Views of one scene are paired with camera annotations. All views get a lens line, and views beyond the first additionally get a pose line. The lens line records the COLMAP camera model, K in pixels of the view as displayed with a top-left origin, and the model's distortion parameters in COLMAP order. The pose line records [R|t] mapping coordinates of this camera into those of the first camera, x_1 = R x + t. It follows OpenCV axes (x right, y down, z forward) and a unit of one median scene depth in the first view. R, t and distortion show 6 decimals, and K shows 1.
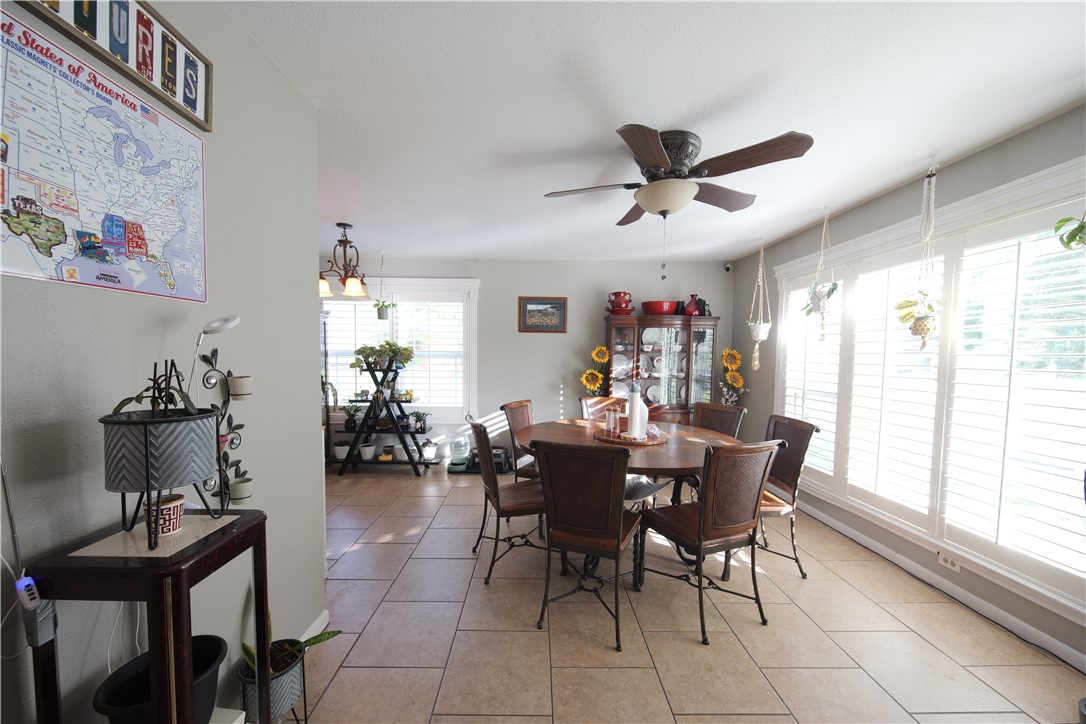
lens RADIAL K [[398.1, 0, 521.1], [0, 398.1, 372.9], [0, 0, 1]] dist [-0.009519, -0.000202]
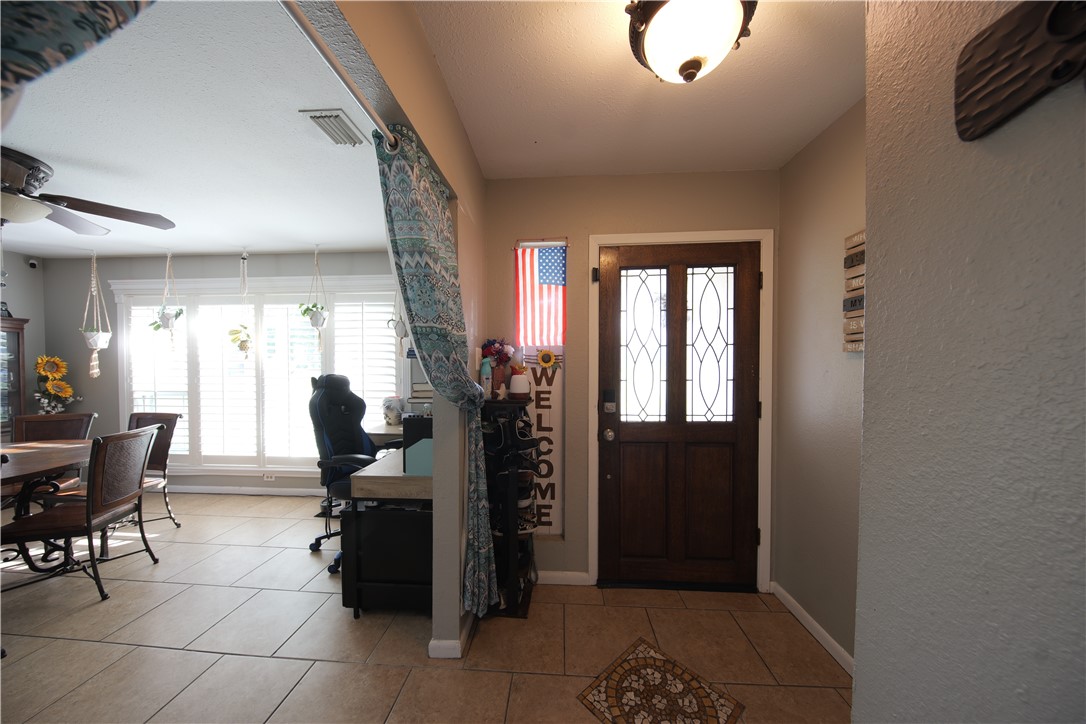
lens RADIAL K [[346.3, 0, 546.0], [0, 346.3, 372.2], [0, 0, 1]] dist [-0.001209, -0.002043]
pose [[0.048406, -0.034301, 0.998239, -0.318467], [0.045550, 0.998446, 0.032099, 0.005253], [-0.997789, 0.043916, 0.049893, -0.281767]]
